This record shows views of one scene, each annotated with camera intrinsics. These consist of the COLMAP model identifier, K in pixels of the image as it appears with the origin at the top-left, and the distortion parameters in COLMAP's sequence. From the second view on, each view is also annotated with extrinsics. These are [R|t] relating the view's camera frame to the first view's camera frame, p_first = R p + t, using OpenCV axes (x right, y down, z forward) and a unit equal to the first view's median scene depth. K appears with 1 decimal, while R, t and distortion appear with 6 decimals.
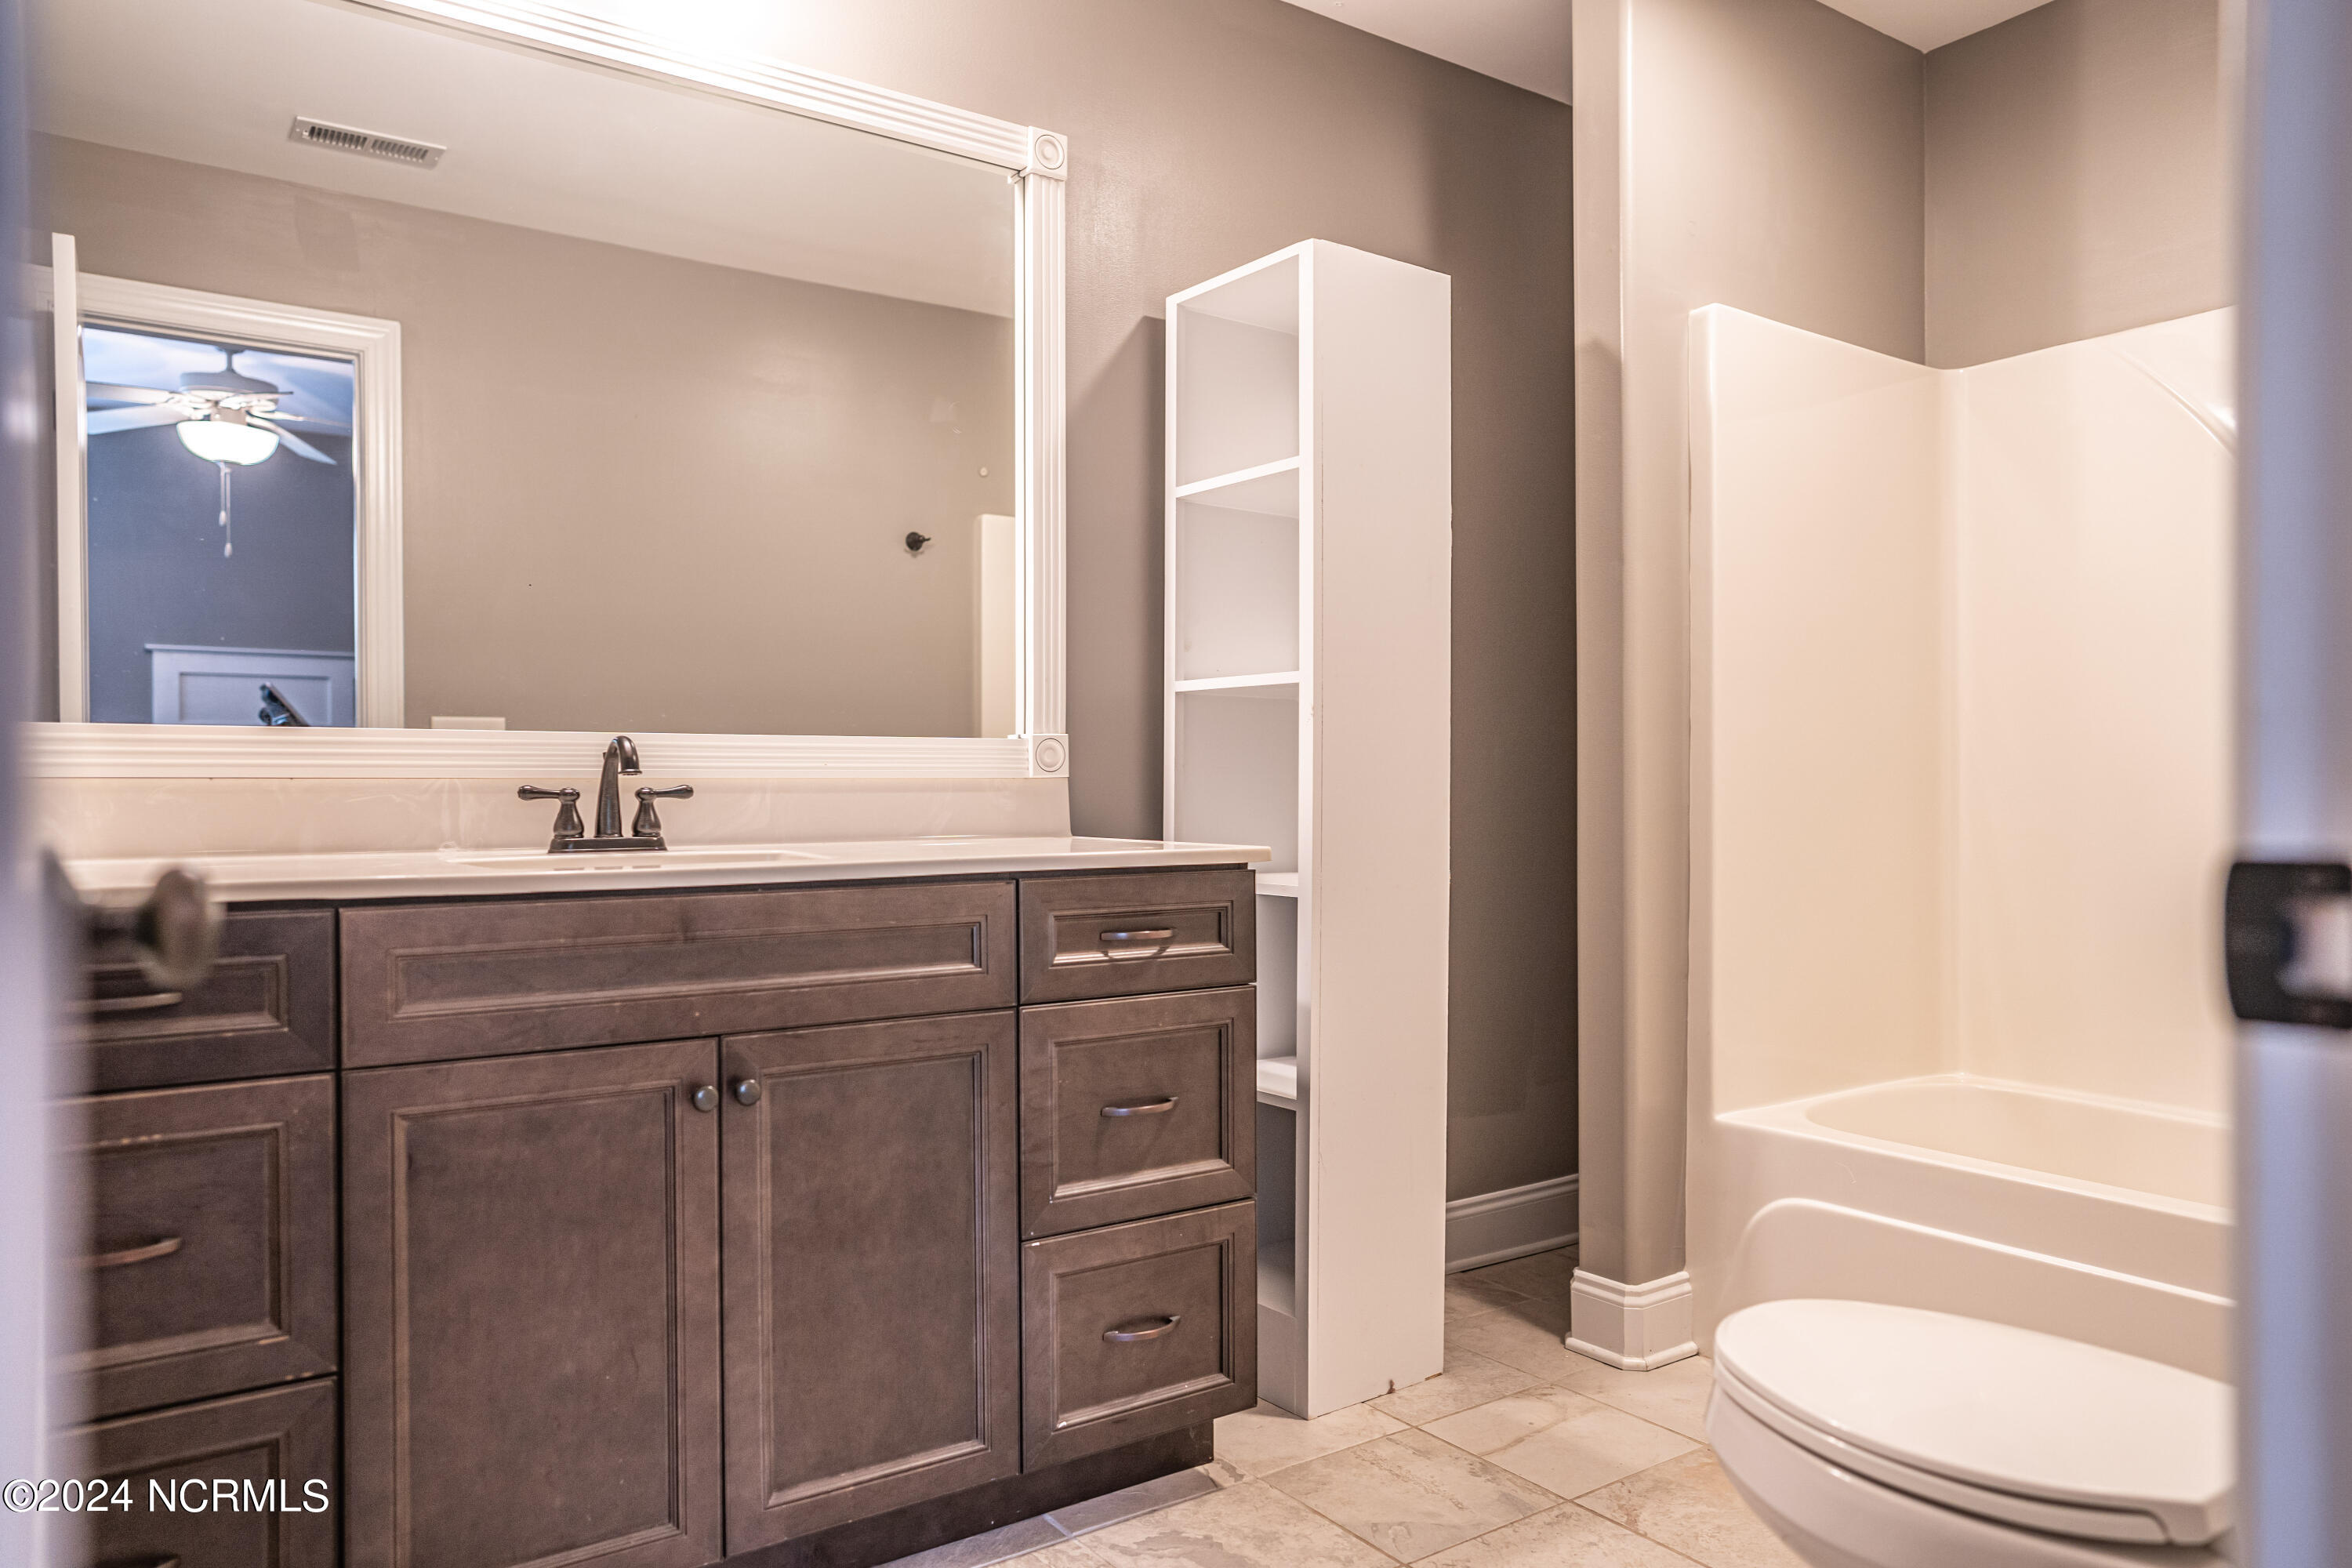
lens RADIAL K [[1567.5, 0, 1167.0], [0, 1567.5, 796.4], [0, 0, 1]] dist [-0.042880, 0.059861]
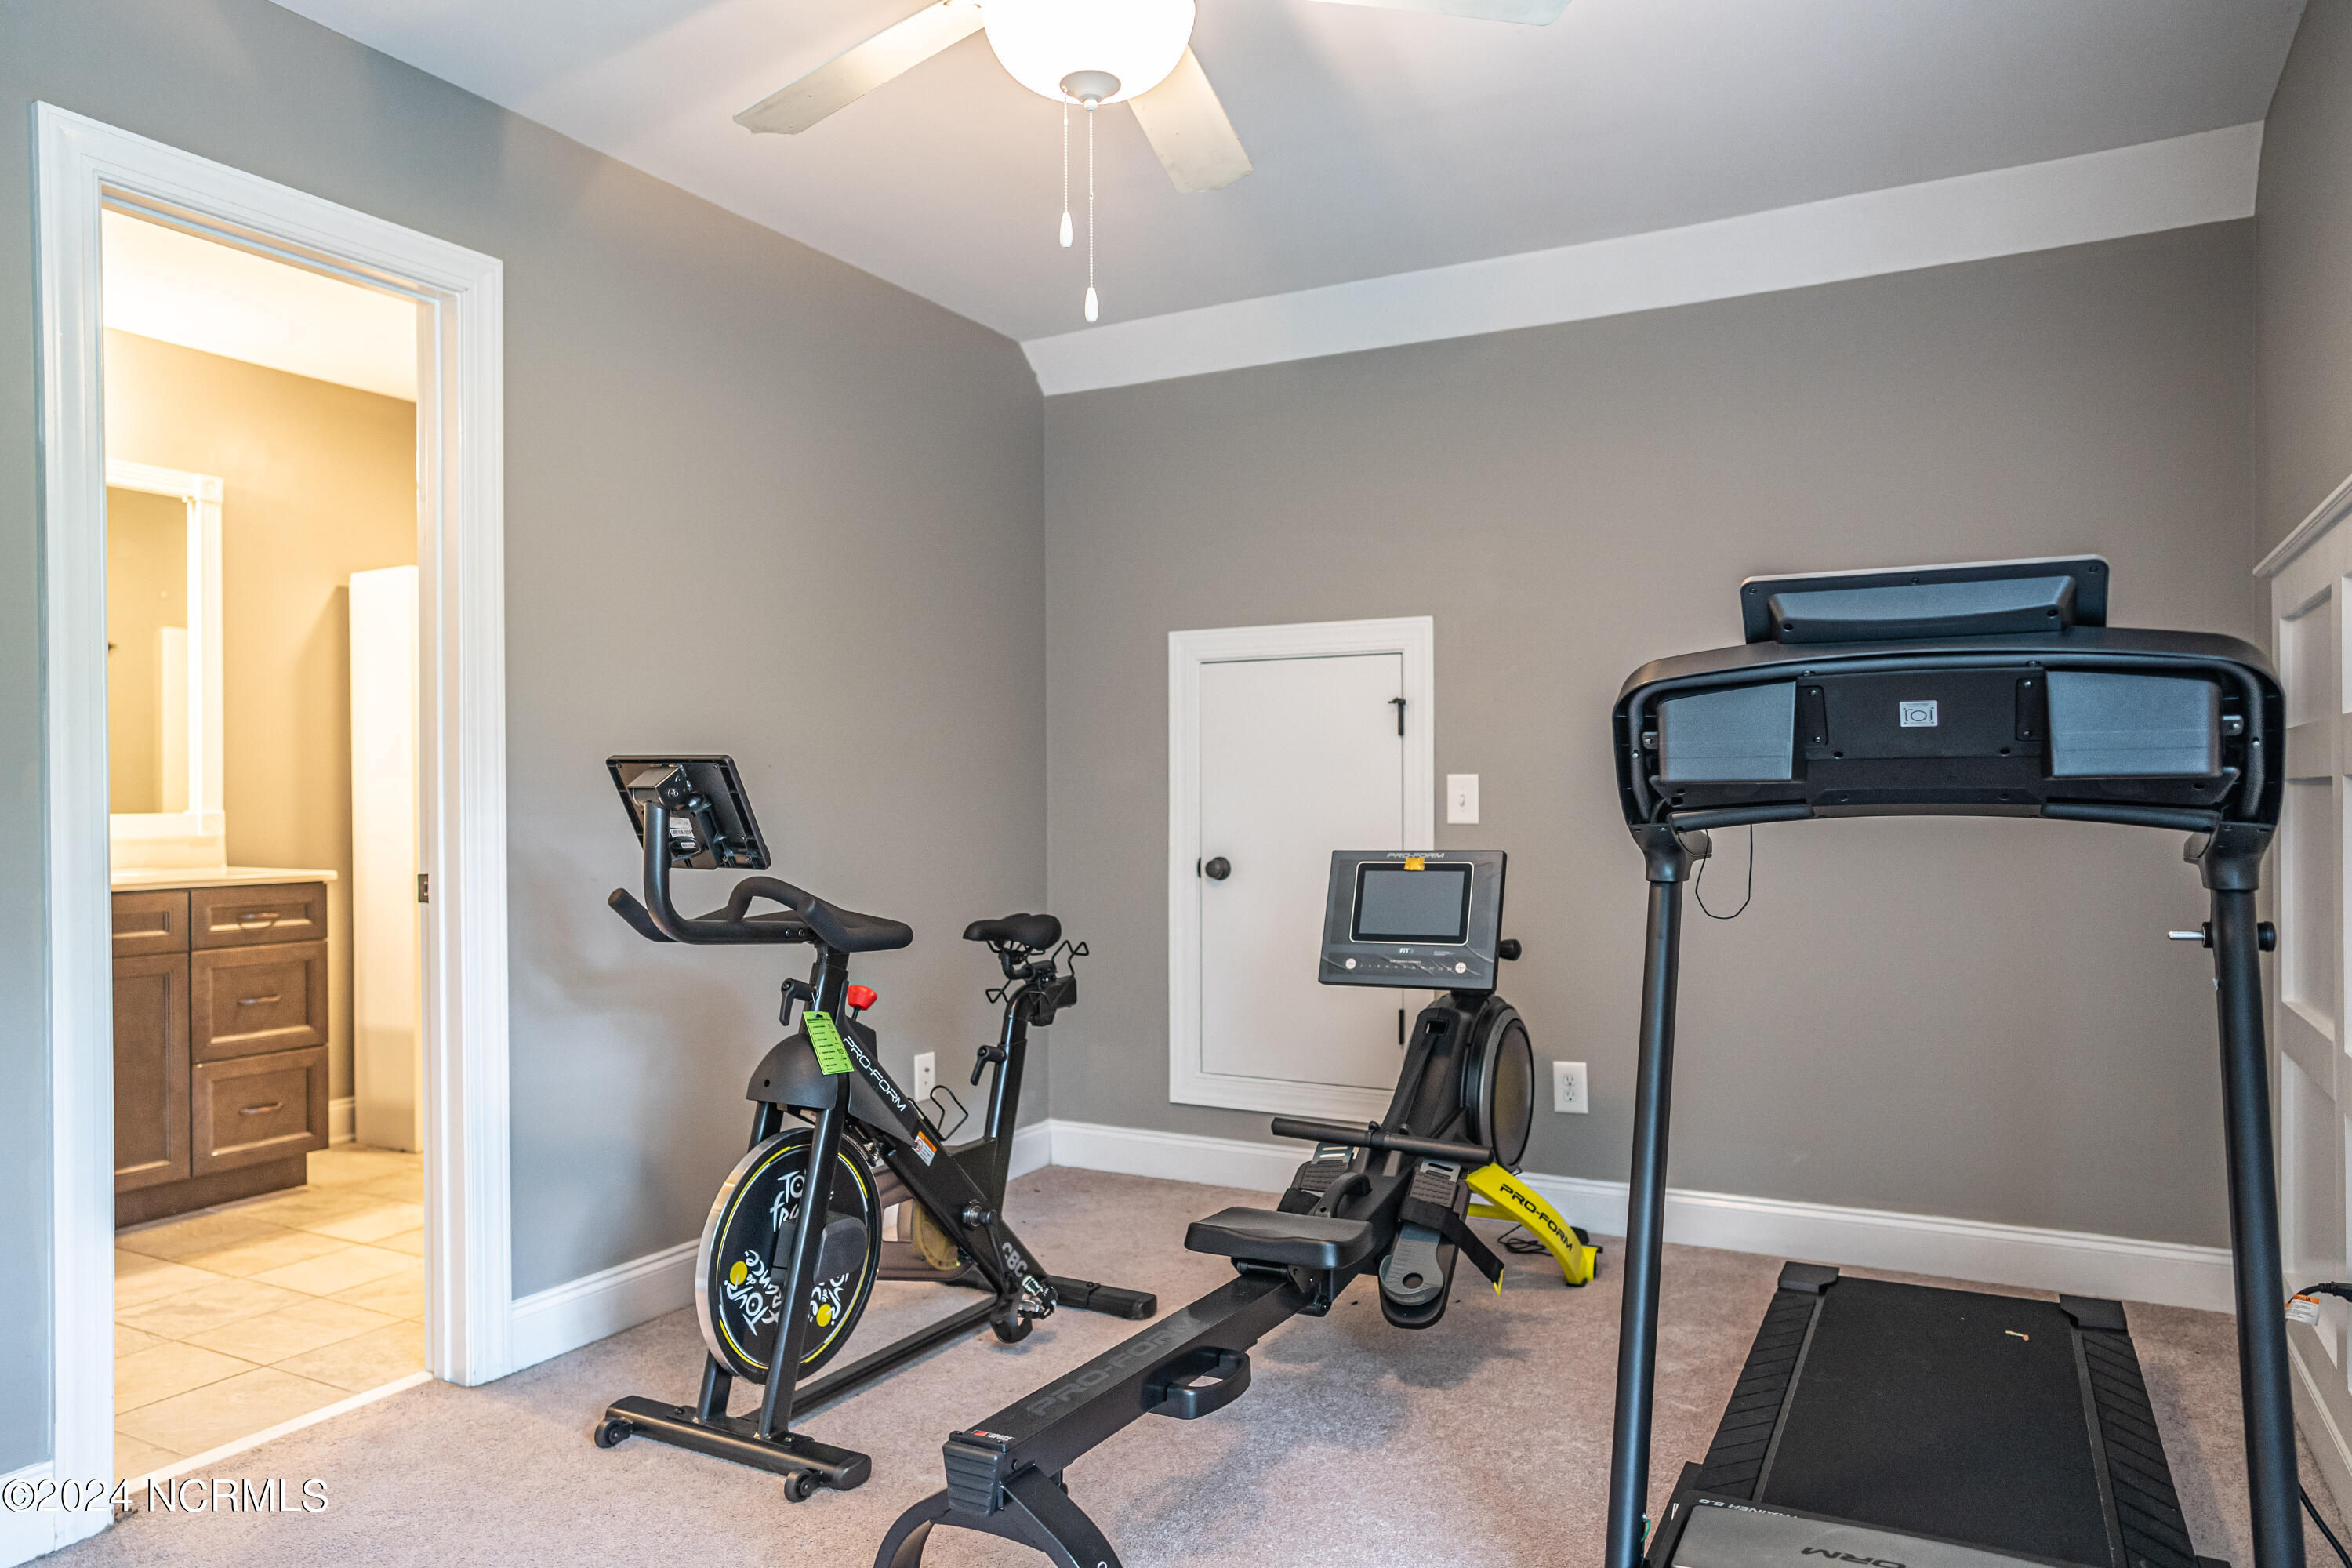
lens RADIAL K [[1567.5, 0, 1167.0], [0, 1567.5, 796.4], [0, 0, 1]] dist [-0.042880, 0.059861]
pose [[0.894417, -0.001562, 0.447231, 0.136553], [0.006345, 0.999938, -0.009197, -0.042871], [-0.447188, 0.011063, 0.894371, -1.378938]]
